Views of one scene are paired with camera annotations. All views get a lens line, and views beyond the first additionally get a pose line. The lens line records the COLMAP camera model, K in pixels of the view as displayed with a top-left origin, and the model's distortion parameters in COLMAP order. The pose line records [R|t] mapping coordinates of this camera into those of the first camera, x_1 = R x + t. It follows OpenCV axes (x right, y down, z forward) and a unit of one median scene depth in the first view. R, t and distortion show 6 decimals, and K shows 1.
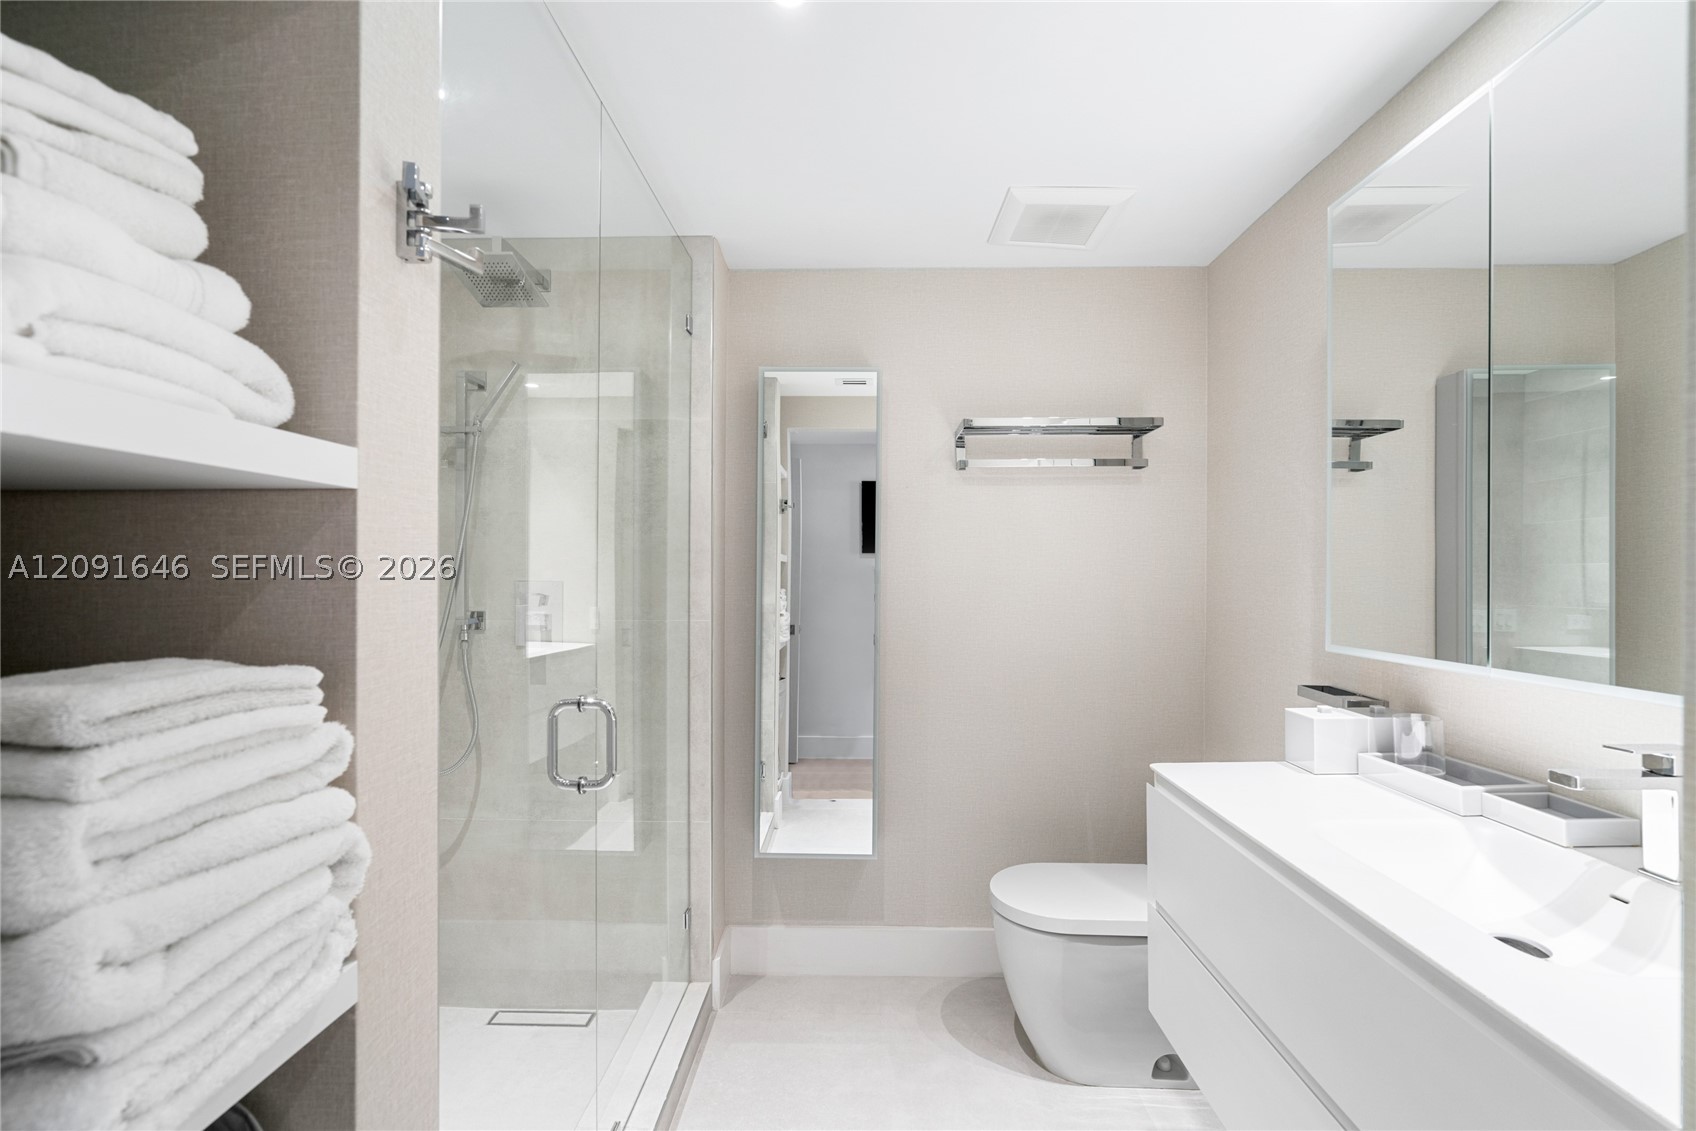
lens RADIAL K [[773.4, 0, 845.6], [0, 773.4, 575.6], [0, 0, 1]] dist [-0.010741, 0.005733]
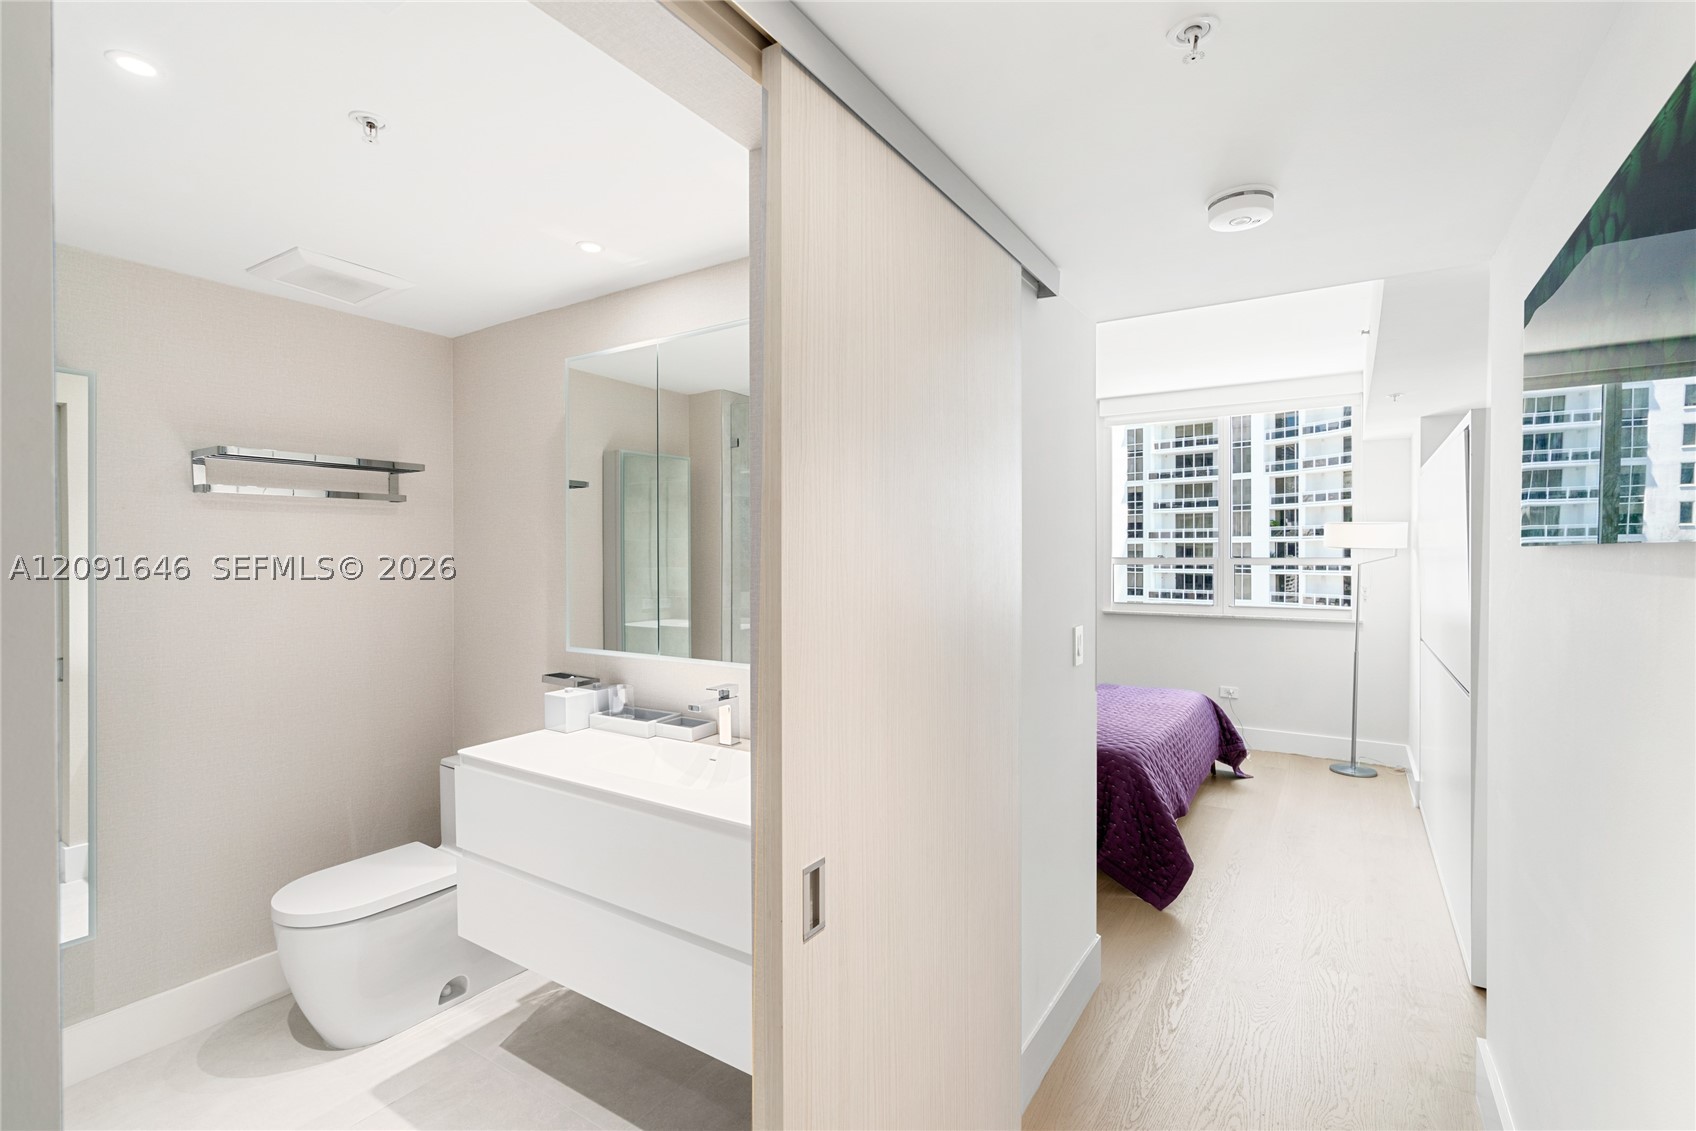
lens RADIAL K [[773.4, 0, 860.3], [0, 773.4, 556.9], [0, 0, 1]] dist [-0.010741, 0.005733]
pose [[0.517016, -0.009244, 0.855926, -0.261308], [0.006901, 0.999954, 0.006630, -0.065374], [-0.855948, 0.002479, 0.517056, -0.195478]]
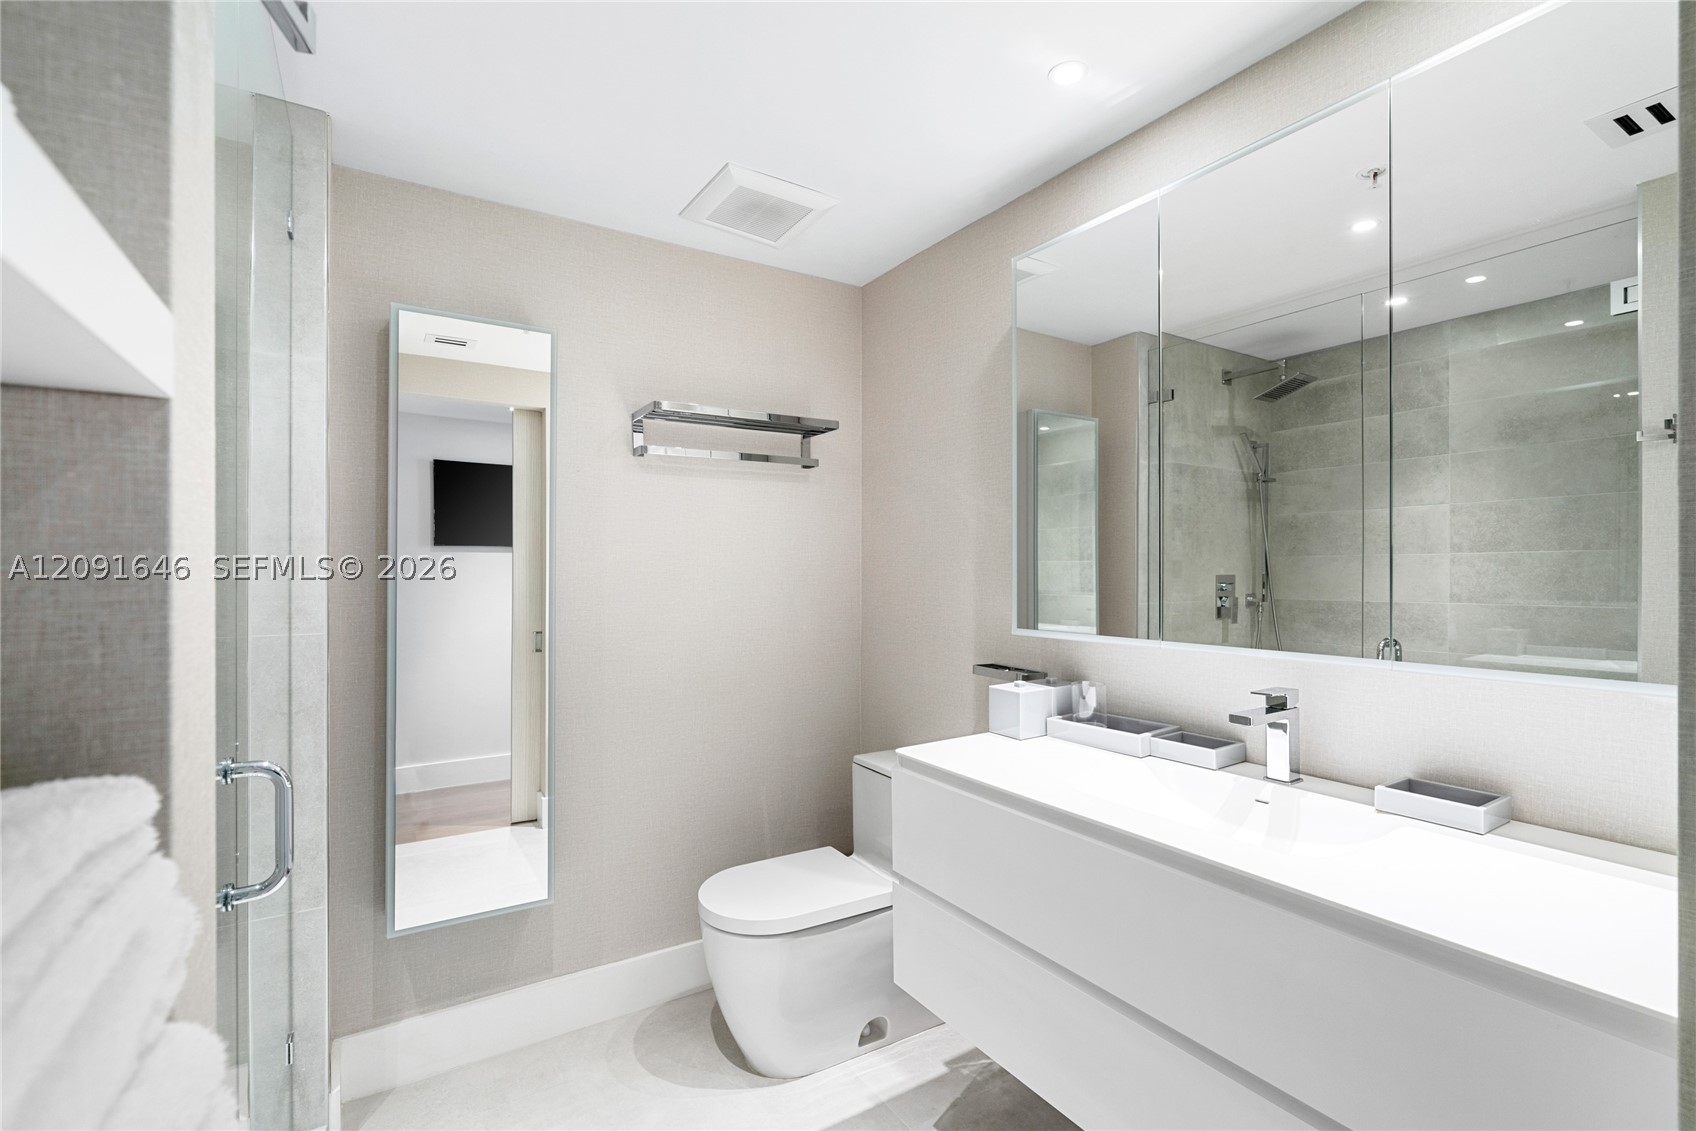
lens RADIAL K [[773.4, 0, 849.6], [0, 773.4, 569.8], [0, 0, 1]] dist [-0.010741, 0.005733]
pose [[0.830514, -0.003004, 0.556990, -0.166938], [0.003819, 0.999993, -0.000302, -0.000659], [-0.556985, 0.002378, 0.830519, 0.108940]]
